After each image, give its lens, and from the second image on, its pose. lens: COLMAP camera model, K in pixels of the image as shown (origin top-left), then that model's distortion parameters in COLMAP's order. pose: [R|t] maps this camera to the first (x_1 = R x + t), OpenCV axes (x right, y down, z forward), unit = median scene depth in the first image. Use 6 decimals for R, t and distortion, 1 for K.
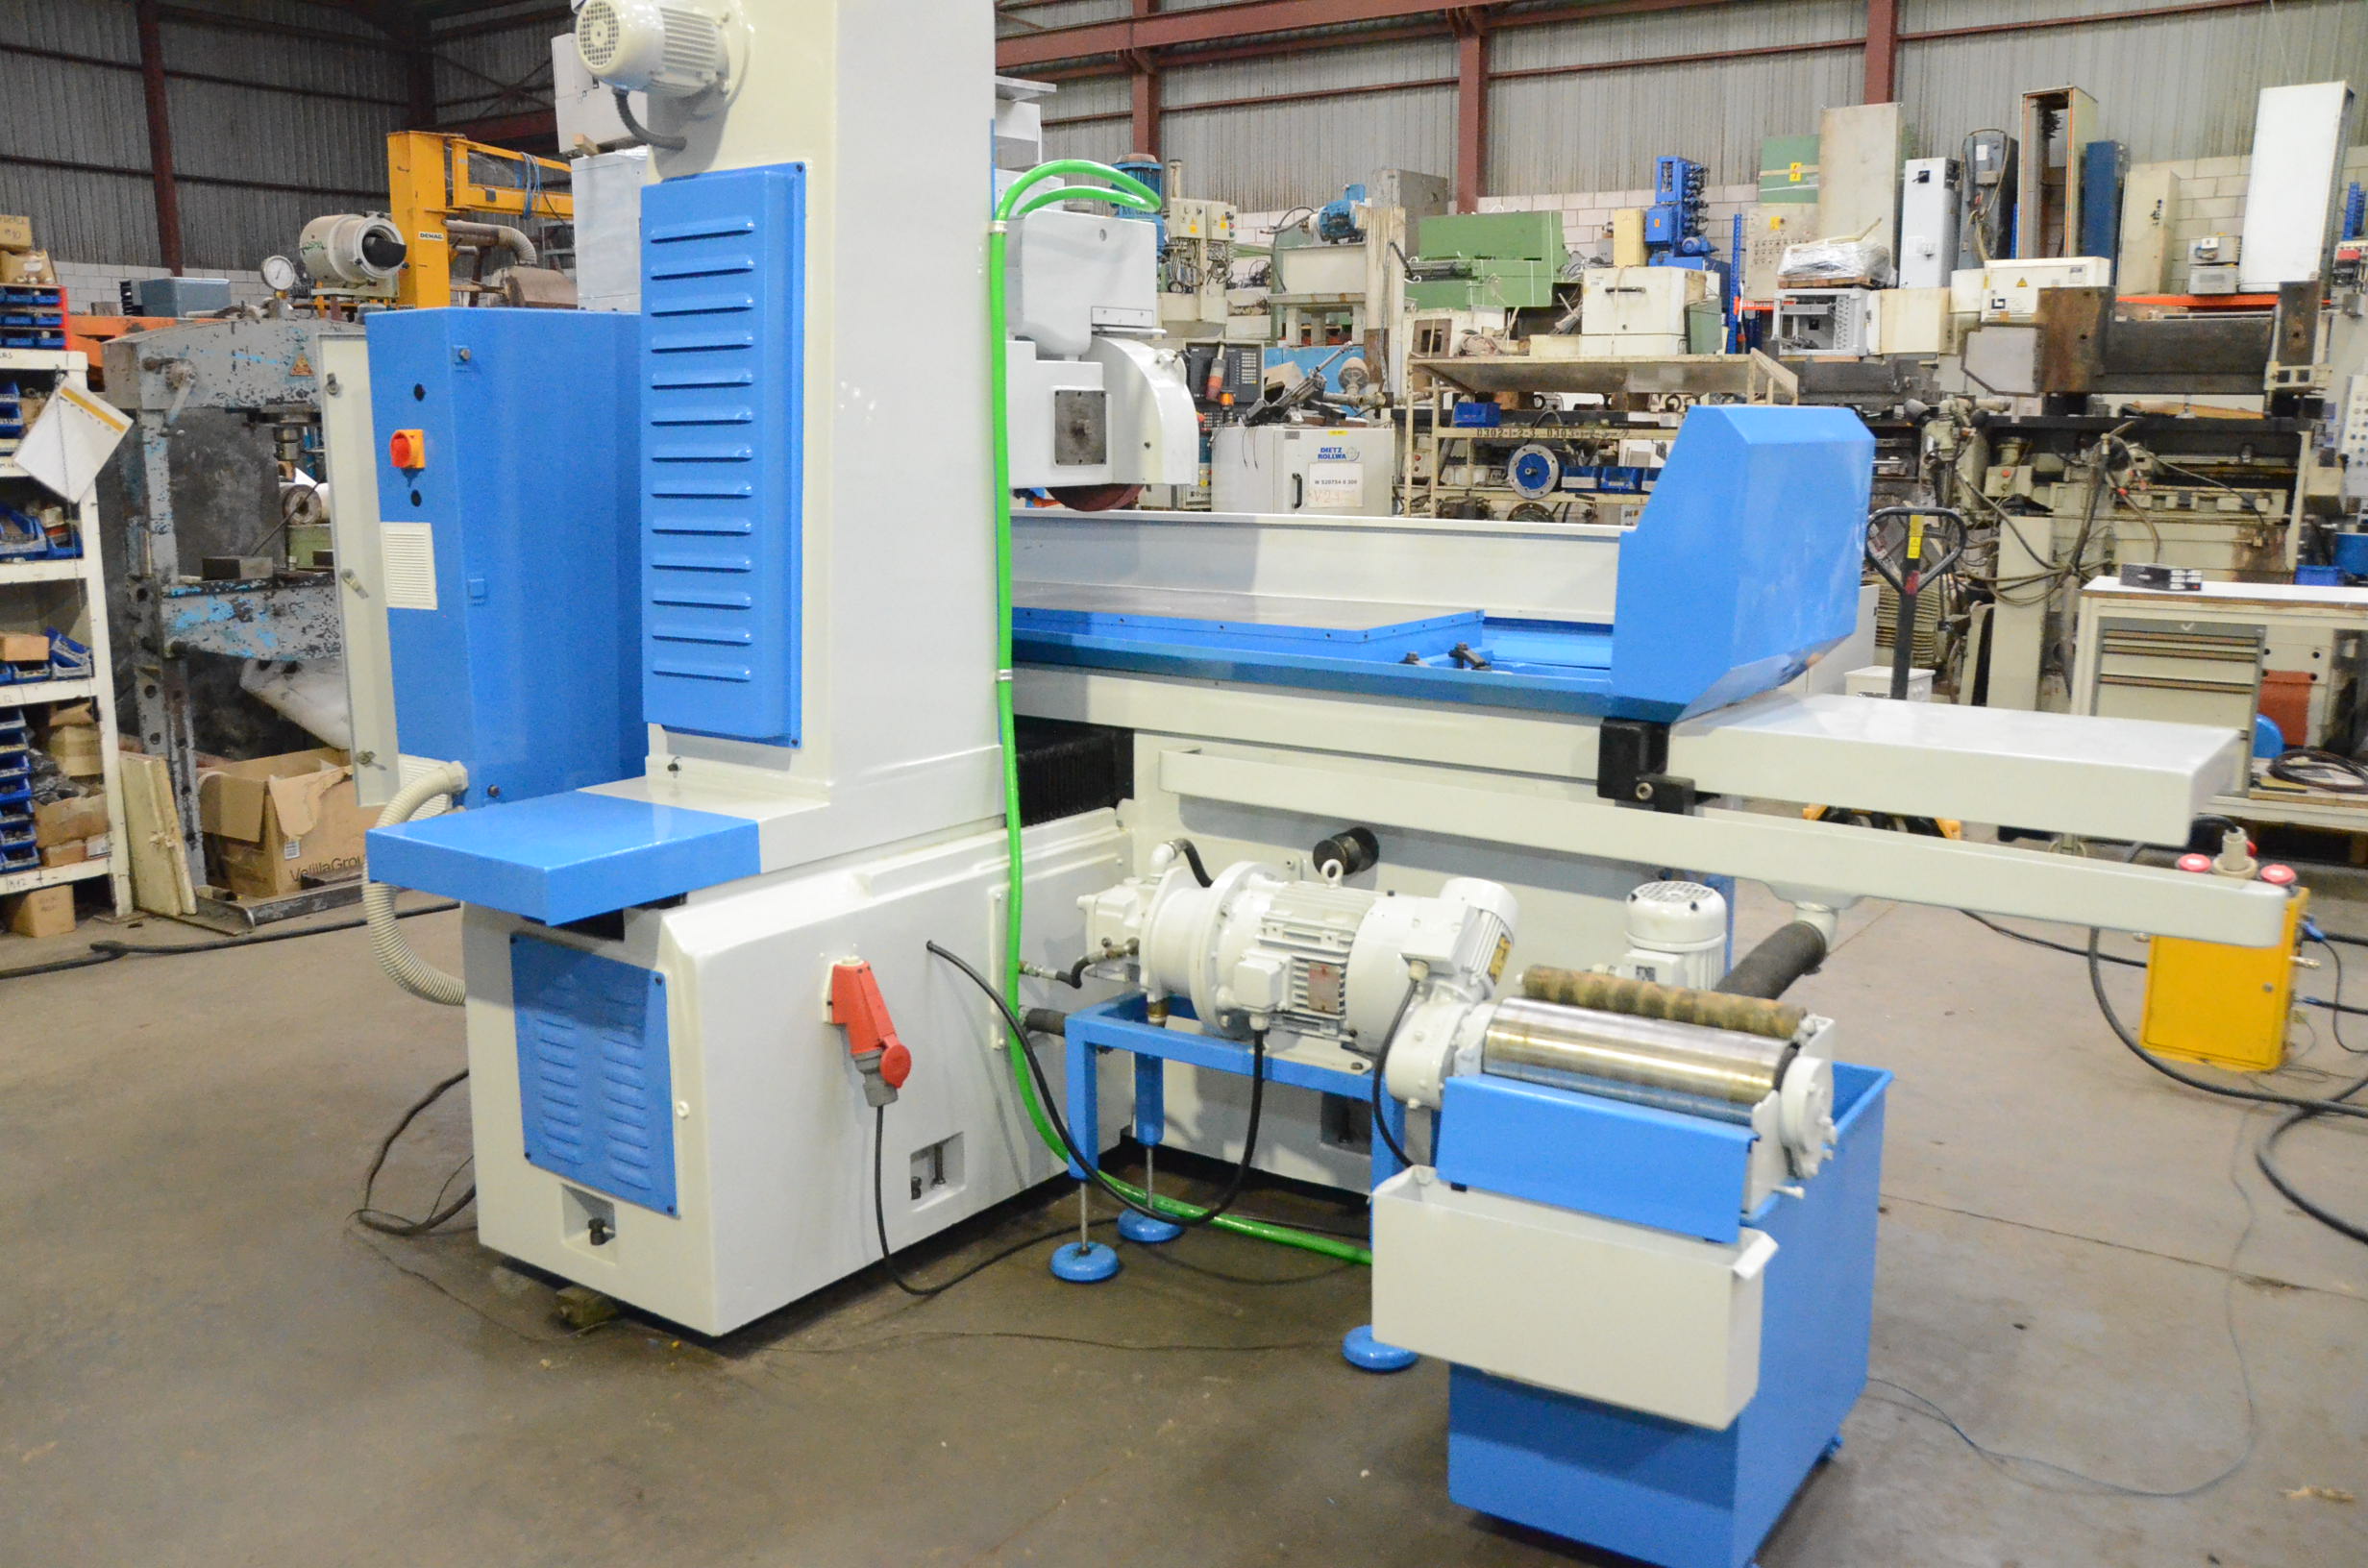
lens RADIAL K [[1988.7, 0, 1184.4], [0, 1988.7, 845.6], [0, 0, 1]] dist [-0.140361, 0.147410]
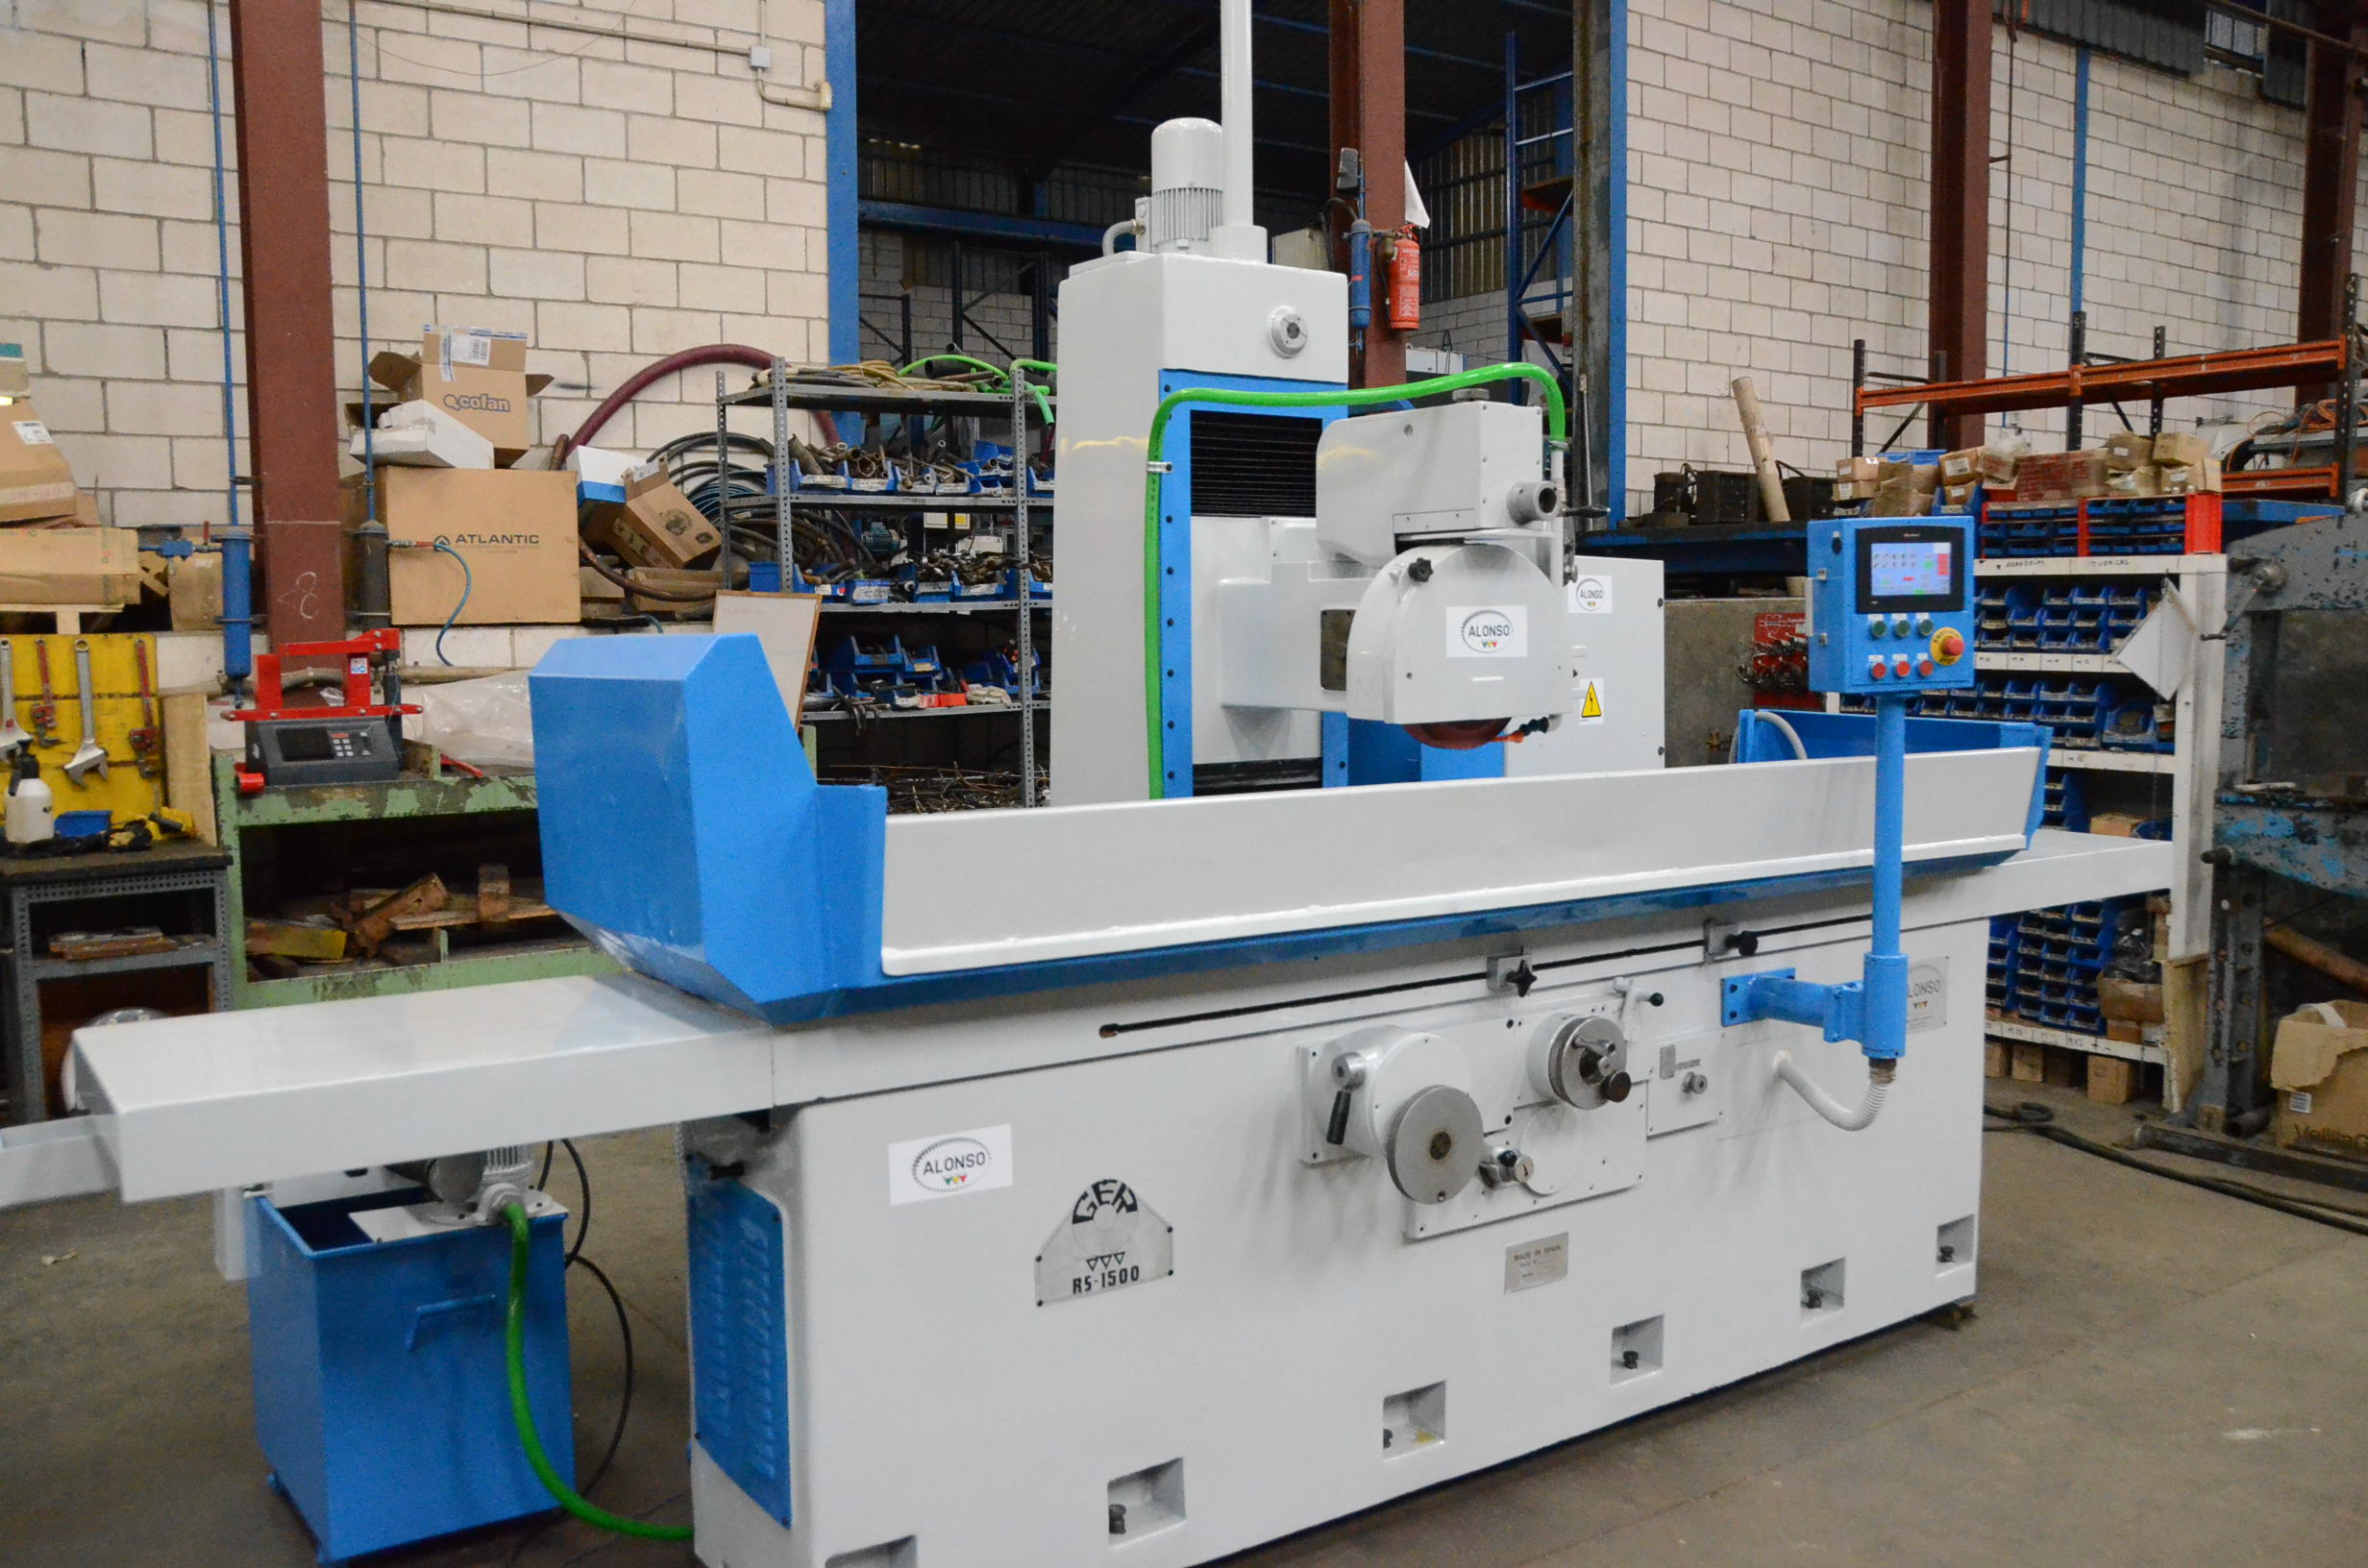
lens RADIAL K [[1988.7, 0, 1184.4], [0, 1988.7, 845.6], [0, 0, 1]] dist [-0.140361, 0.147410]
pose [[-0.344838, 0.110555, -0.932129, 0.541168], [-0.191416, 0.963890, 0.185136, -0.182769], [0.918938, 0.242267, -0.311223, 0.807604]]
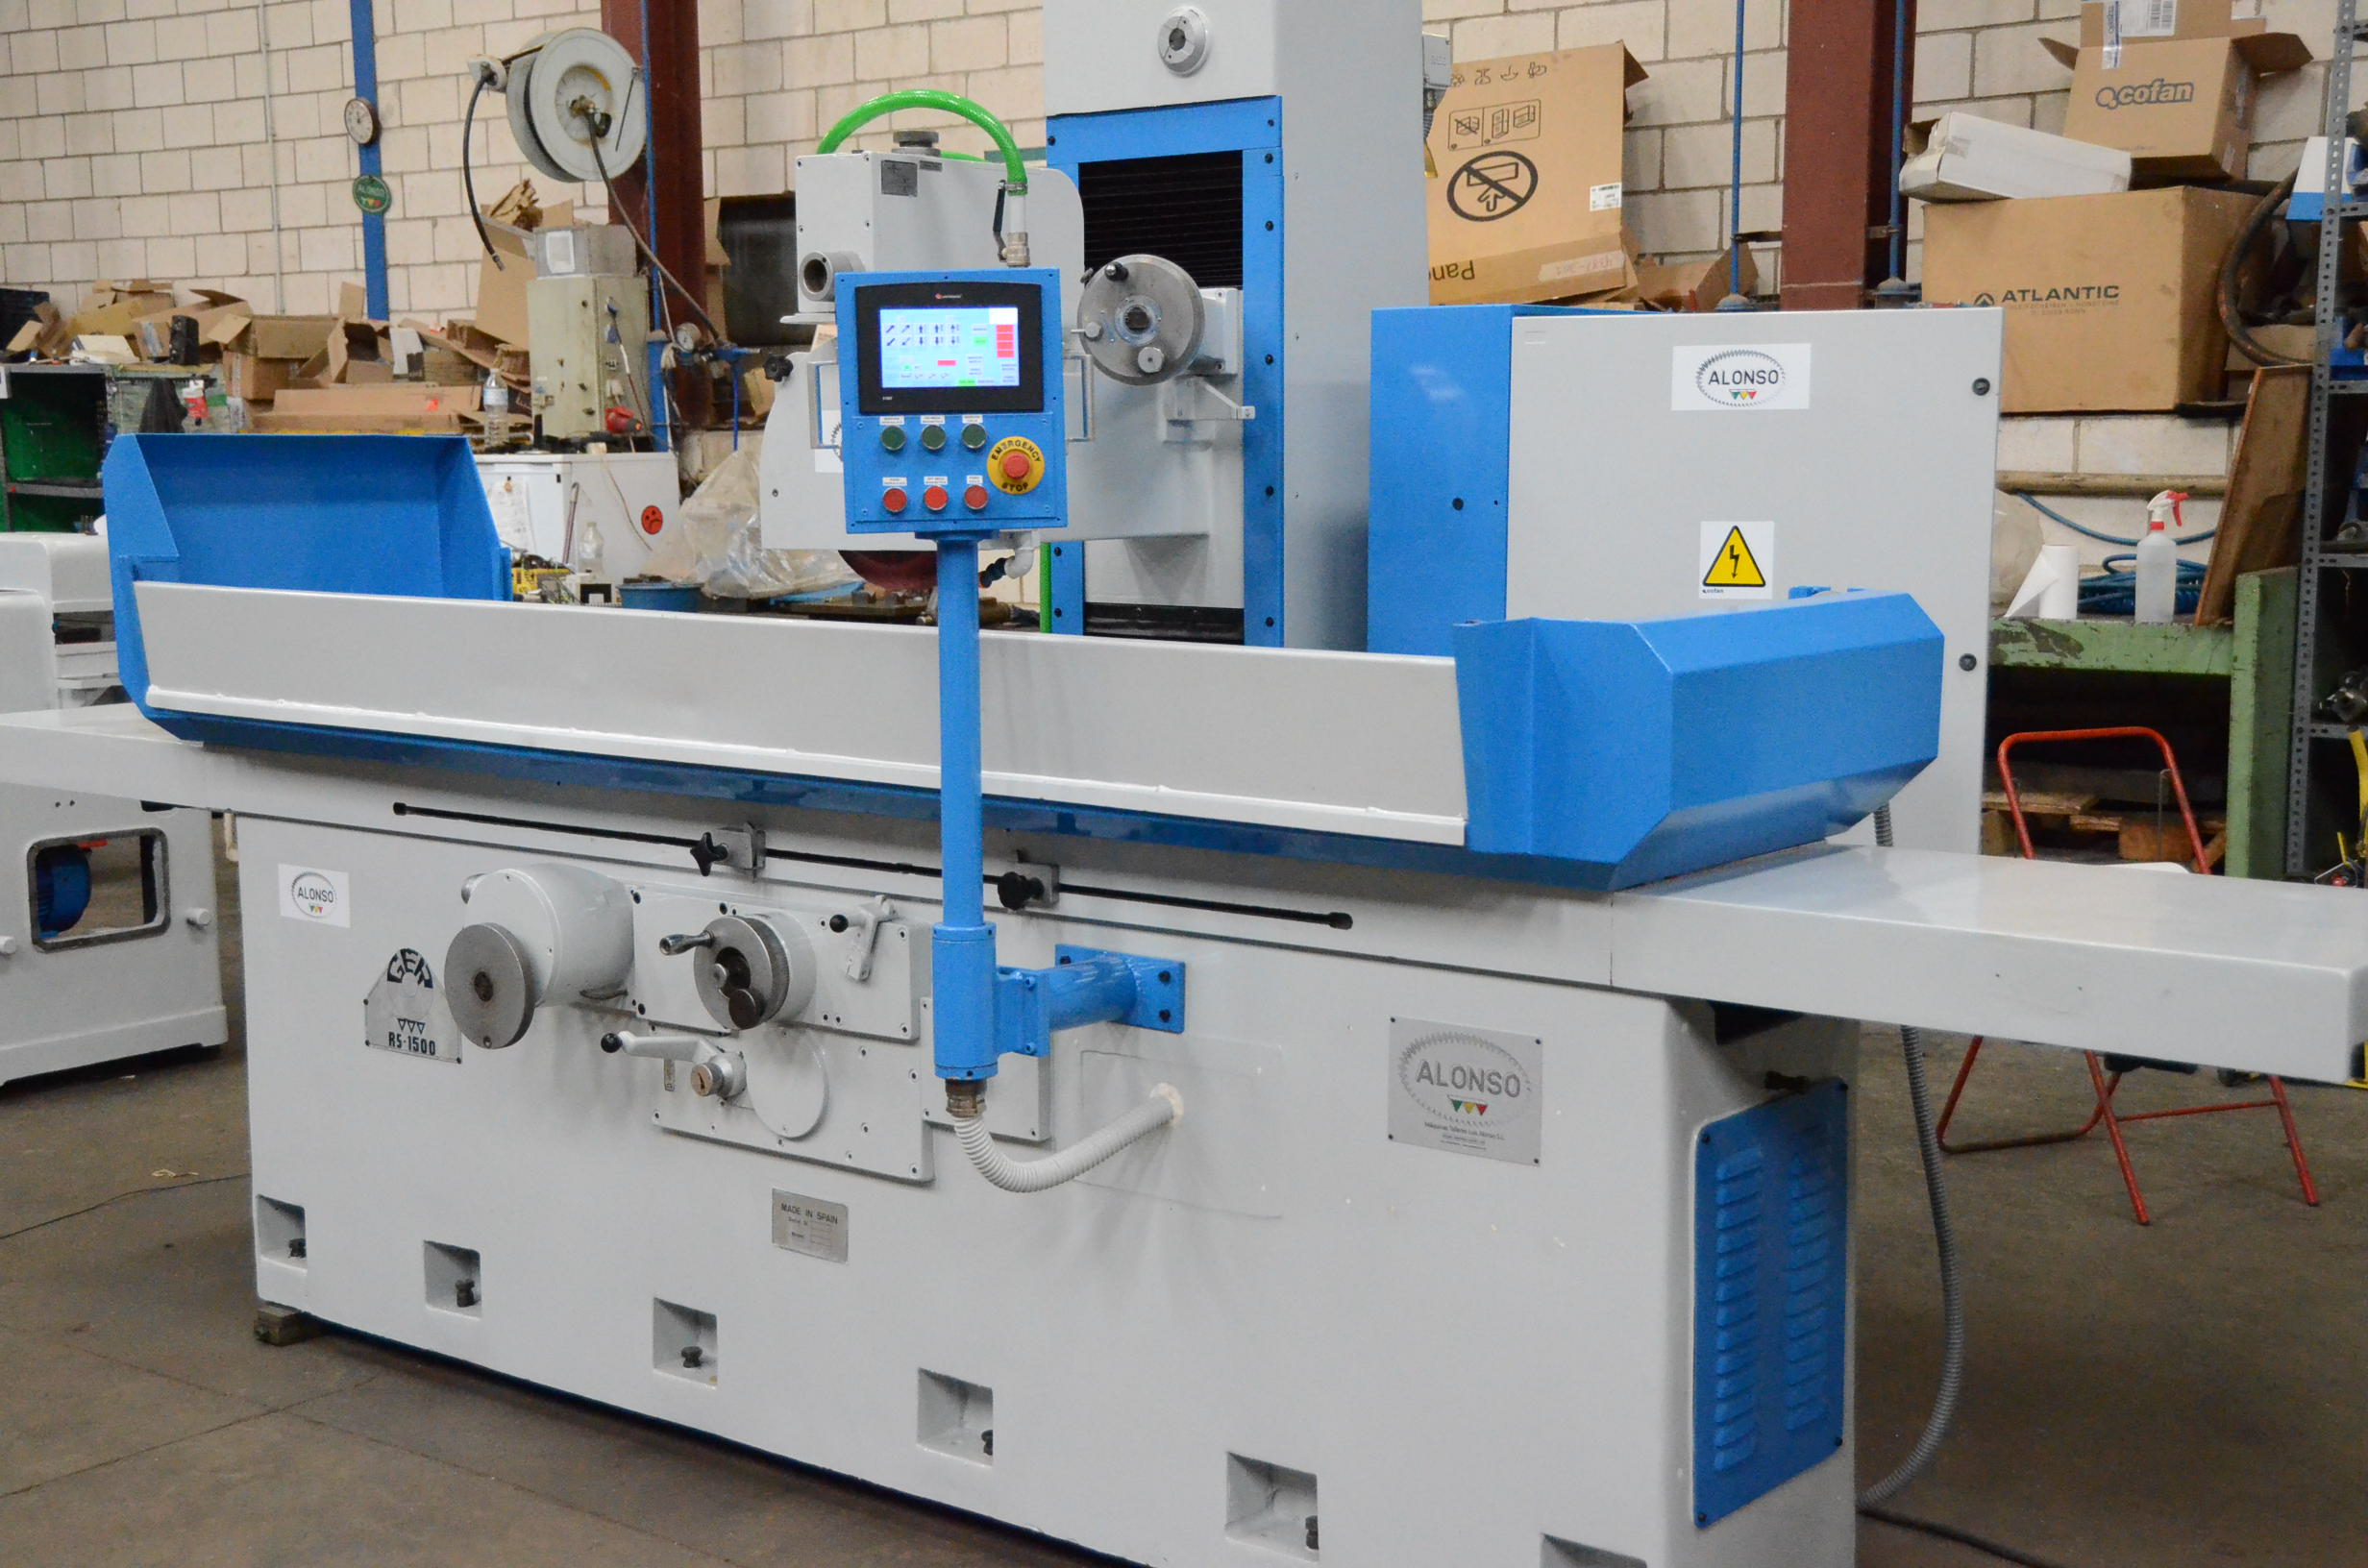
lens RADIAL K [[3044.4, 0, 1180.1], [0, 3044.4, 870.3], [0, 0, 1]] dist [-0.007572, 0.485422]
pose [[-0.997342, -0.002485, 0.072824, -0.148316], [0.023184, 0.936658, 0.349478, -0.304327], [-0.069080, 0.350237, -0.934110, 1.380905]]
